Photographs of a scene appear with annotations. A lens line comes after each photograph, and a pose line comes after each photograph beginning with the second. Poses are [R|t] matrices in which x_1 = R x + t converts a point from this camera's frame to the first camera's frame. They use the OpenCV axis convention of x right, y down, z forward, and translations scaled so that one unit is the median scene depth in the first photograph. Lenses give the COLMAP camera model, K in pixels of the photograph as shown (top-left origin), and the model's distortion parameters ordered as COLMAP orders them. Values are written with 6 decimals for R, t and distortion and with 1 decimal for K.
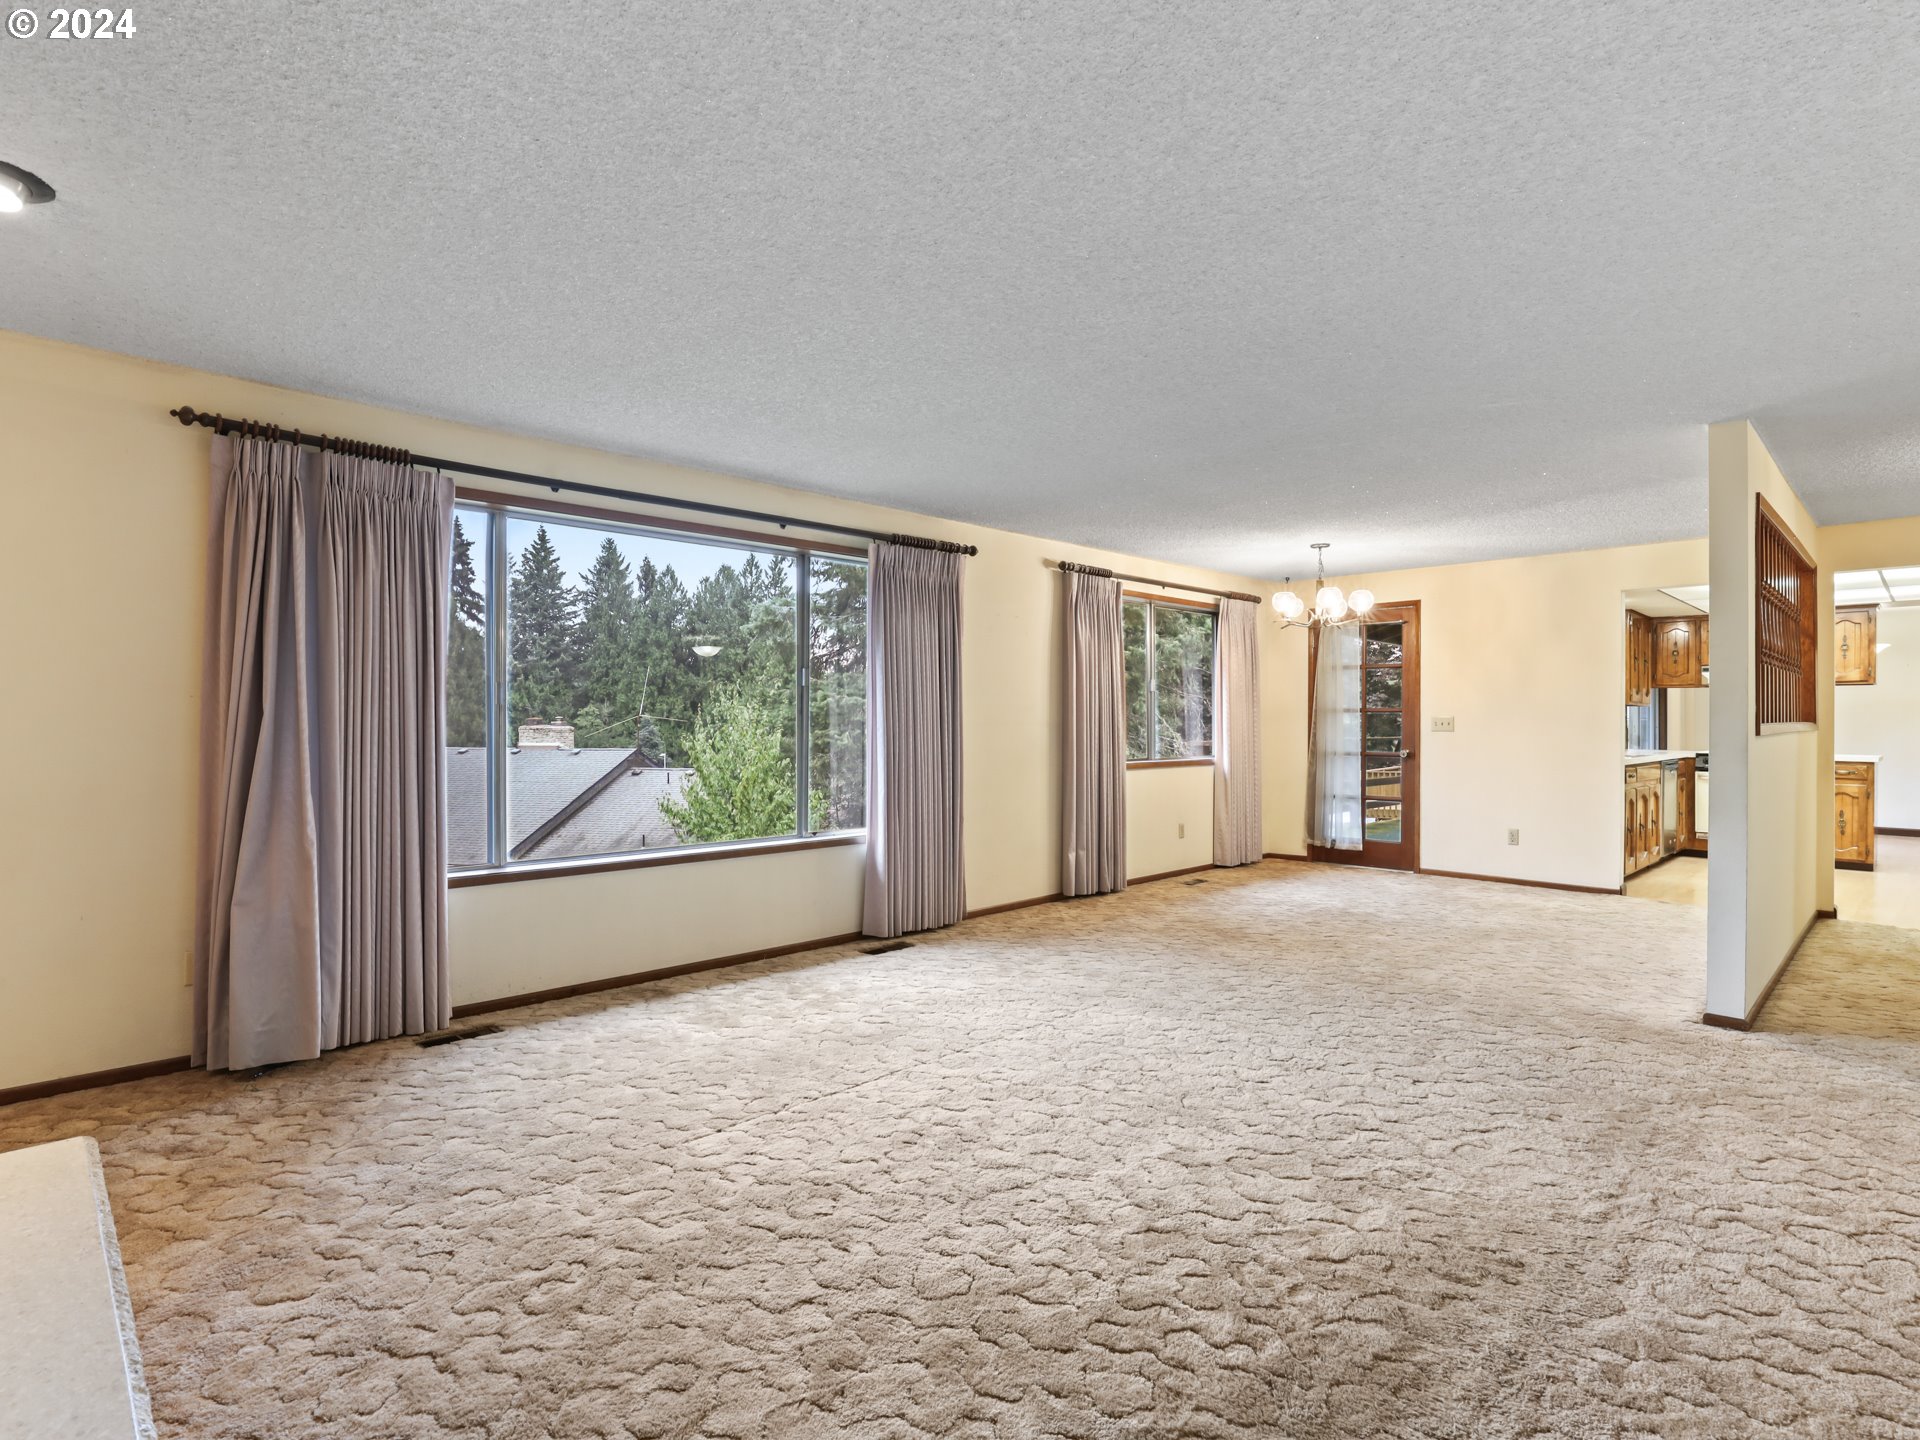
lens RADIAL K [[992.5, 0, 953.5], [0, 992.5, 717.3], [0, 0, 1]] dist [-0.015489, 0.002031]
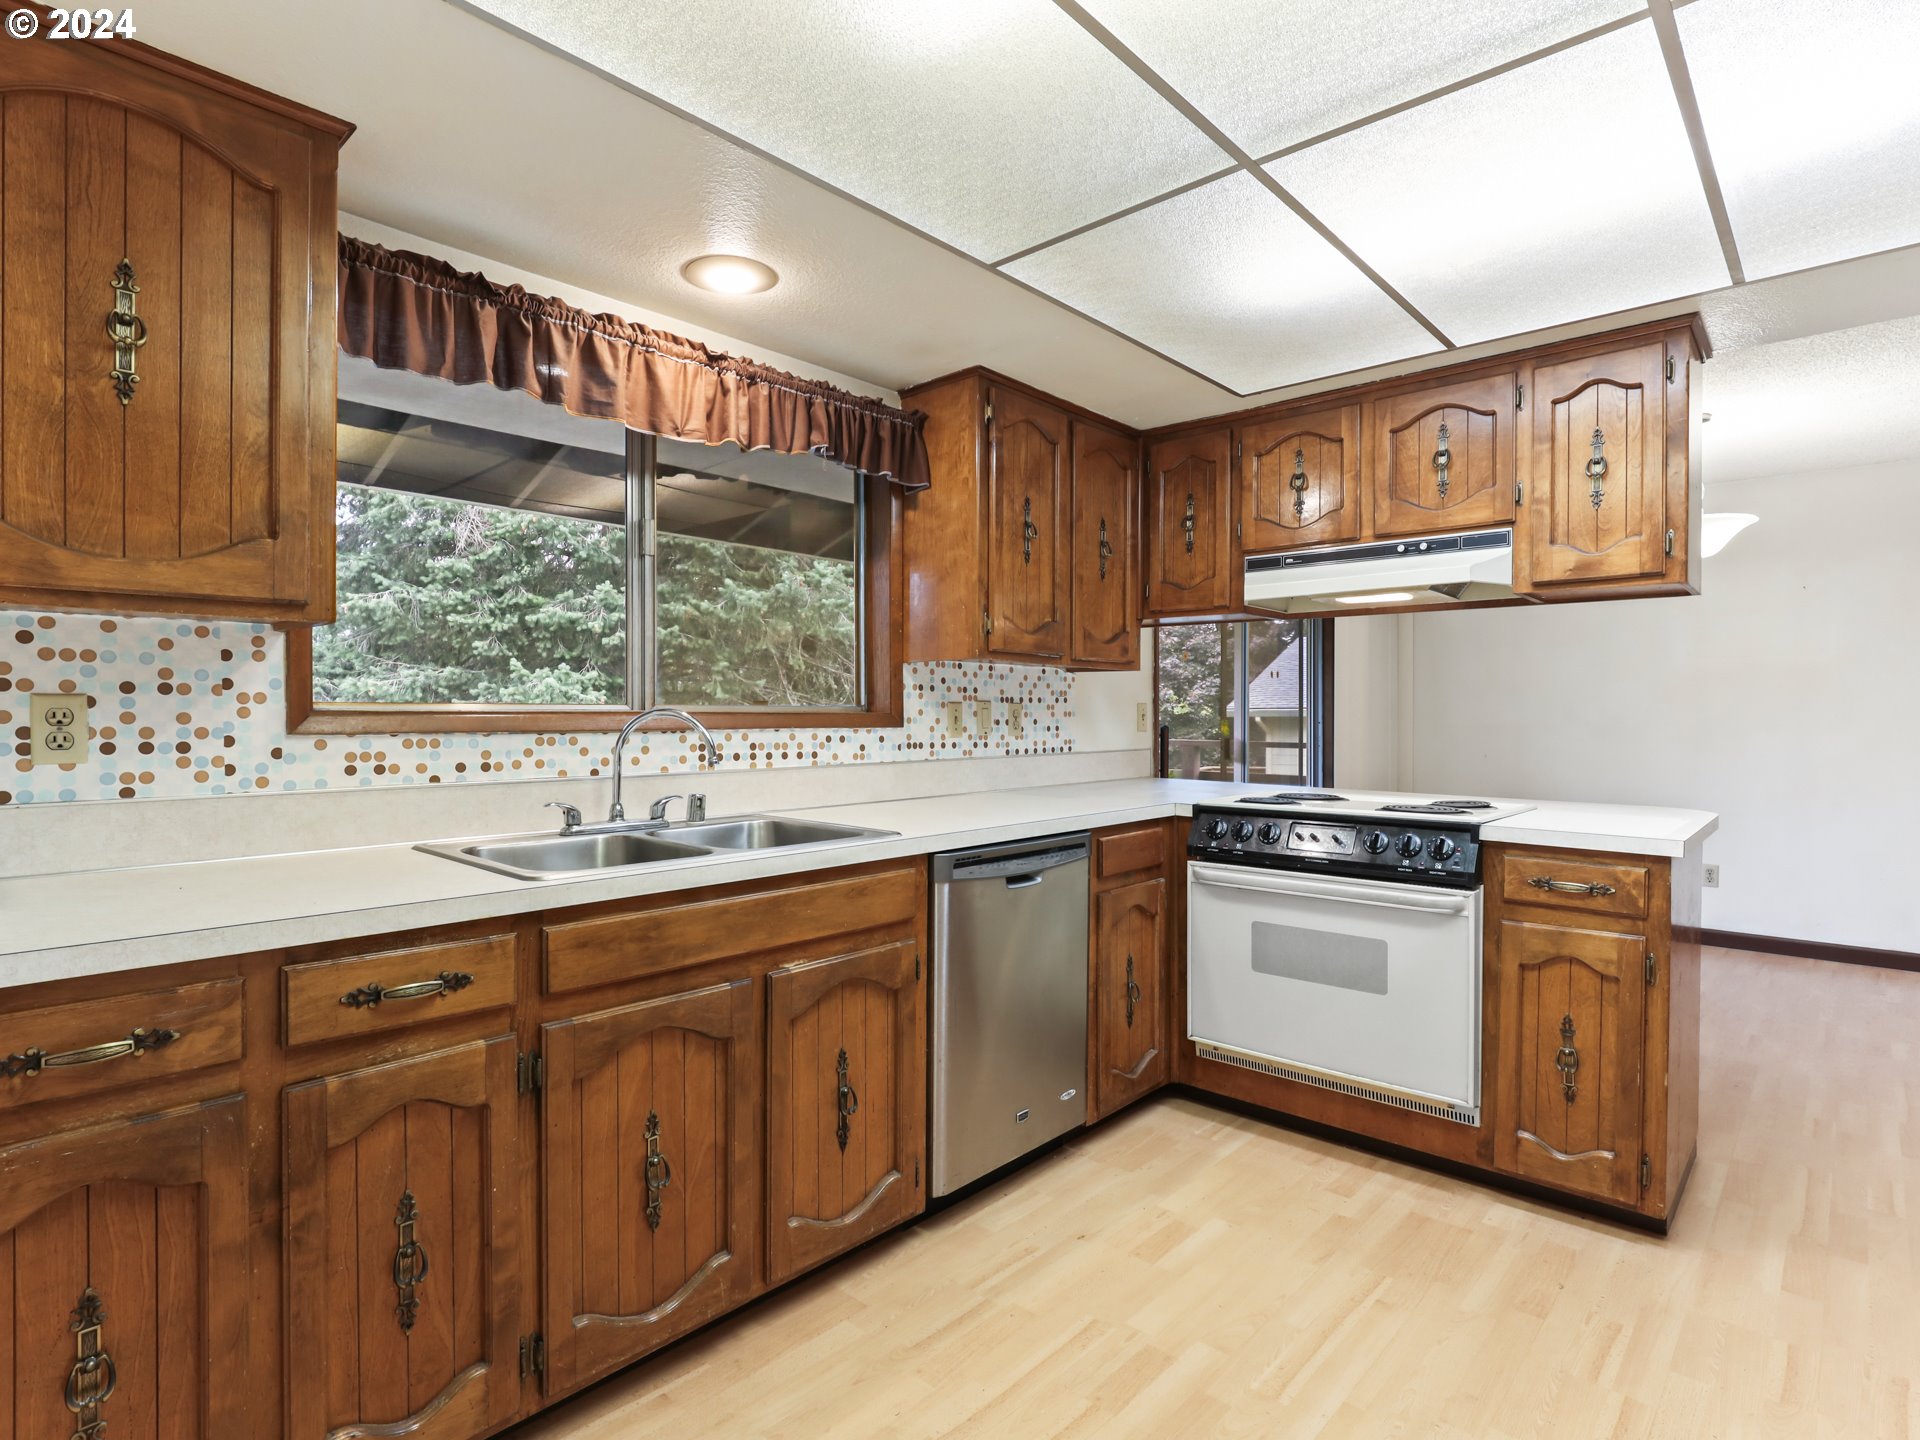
lens RADIAL K [[992.5, 0, 953.5], [0, 992.5, 717.3], [0, 0, 1]] dist [-0.015489, 0.002031]
pose [[0.999122, -0.003452, 0.041750, 0.730266], [0.003002, 0.999937, 0.010855, 0.003066], [-0.041785, -0.010721, 0.999069, 0.736098]]
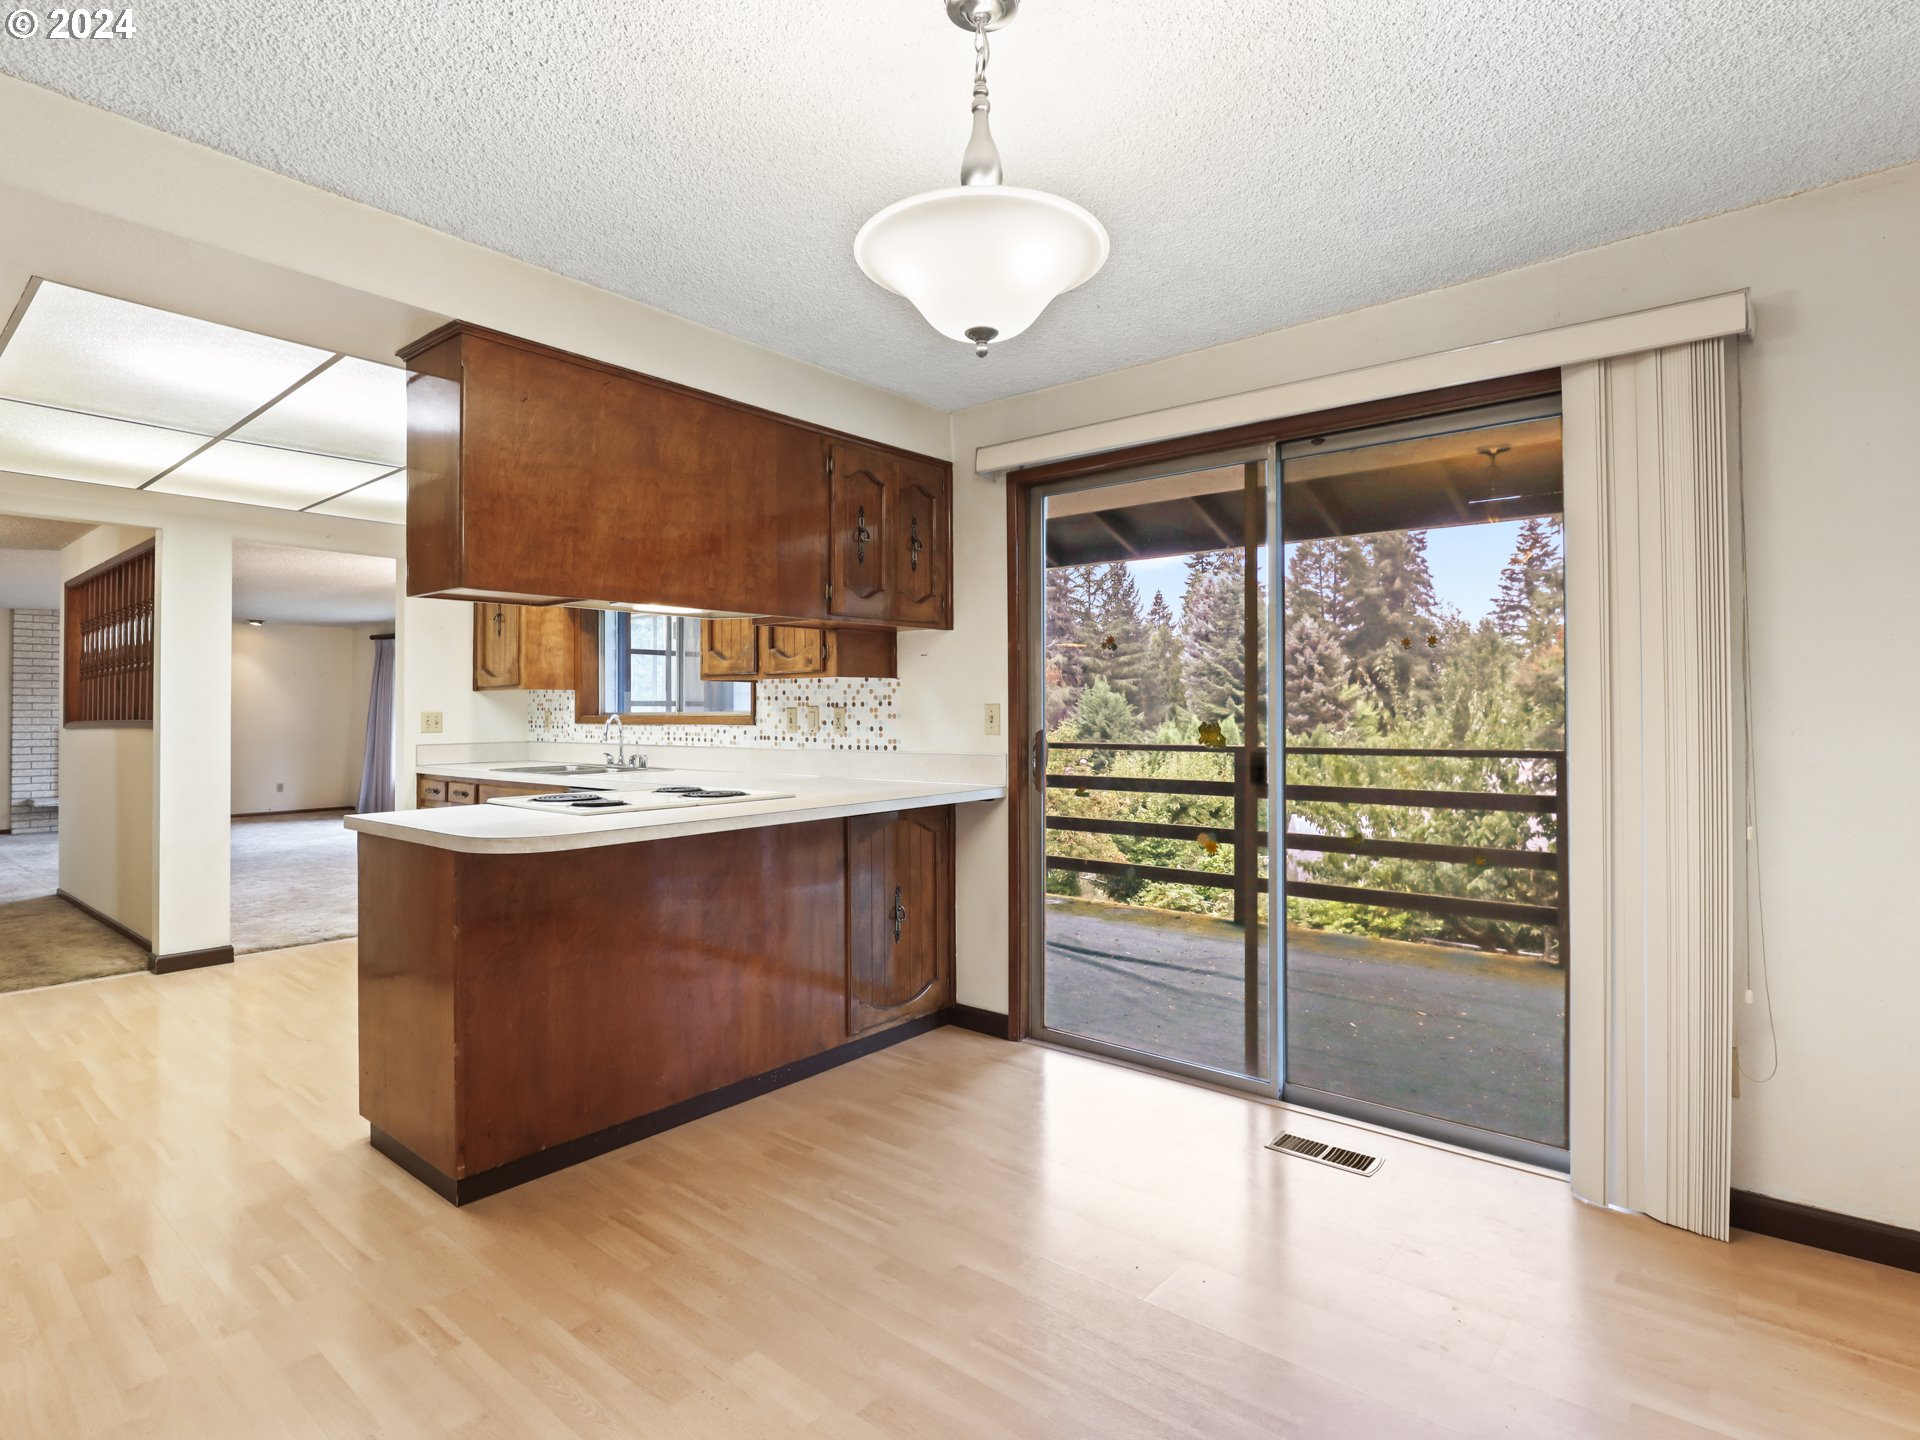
lens RADIAL K [[992.5, 0, 953.5], [0, 992.5, 717.3], [0, 0, 1]] dist [-0.015489, 0.002031]
pose [[0.086431, -0.001123, -0.996257, 1.321215], [0.010755, 0.999942, -0.000194, 0.007902], [0.996200, -0.010698, 0.086438, 1.192720]]
